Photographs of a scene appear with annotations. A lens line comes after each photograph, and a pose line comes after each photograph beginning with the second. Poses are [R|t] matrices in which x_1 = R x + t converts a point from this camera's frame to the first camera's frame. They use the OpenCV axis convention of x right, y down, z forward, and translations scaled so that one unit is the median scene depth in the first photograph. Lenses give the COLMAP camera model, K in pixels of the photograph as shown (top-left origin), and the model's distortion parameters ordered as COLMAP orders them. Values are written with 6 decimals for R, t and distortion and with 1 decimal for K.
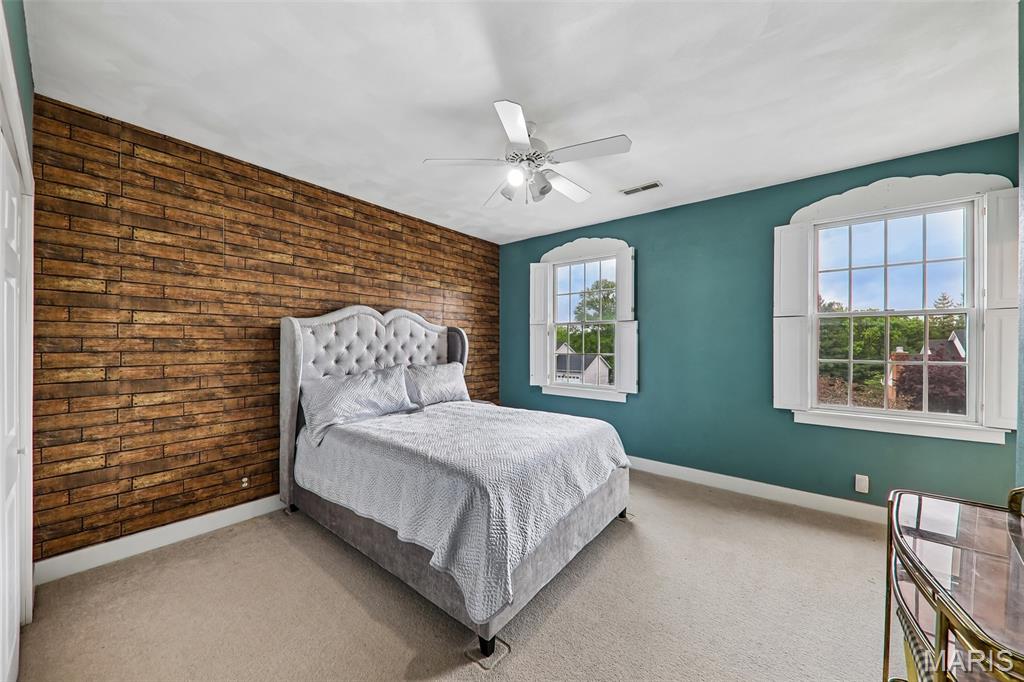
lens RADIAL K [[361.5, 0, 512.9], [0, 361.5, 339.6], [0, 0, 1]] dist [0.001201, -0.000492]
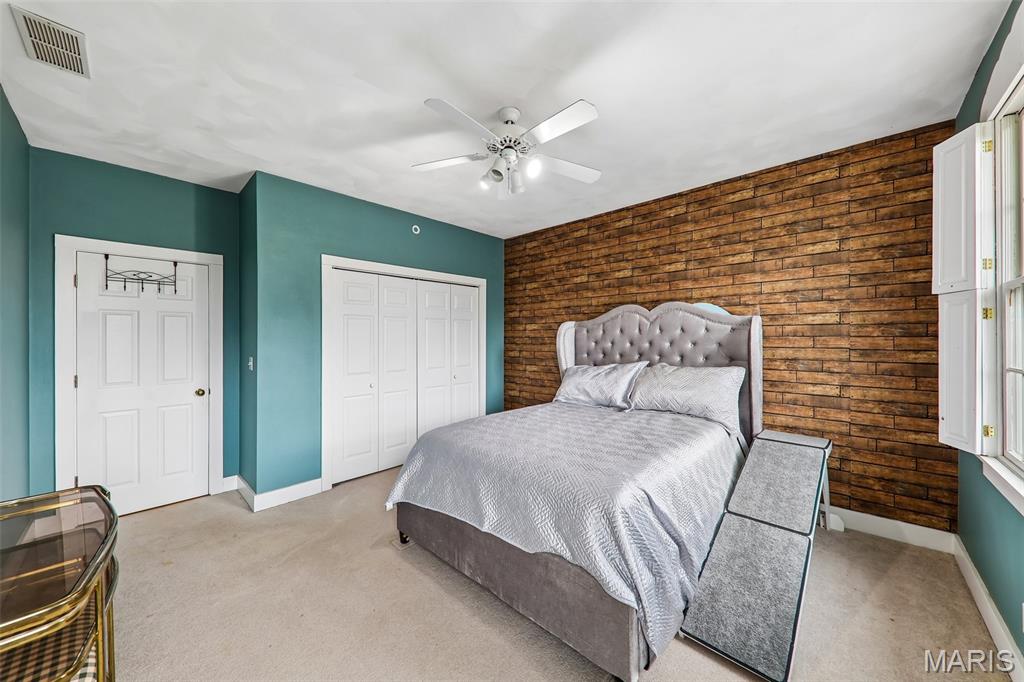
lens RADIAL K [[320.2, 0, 512.0], [0, 320.2, 341.0], [0, 0, 1]] dist [-0.000016, -0.000065]
pose [[-0.028152, -0.000250, -0.999604, 0.532768], [0.008897, 0.999960, -0.000501, 0.011405], [0.999564, -0.008908, -0.028149, 0.667337]]
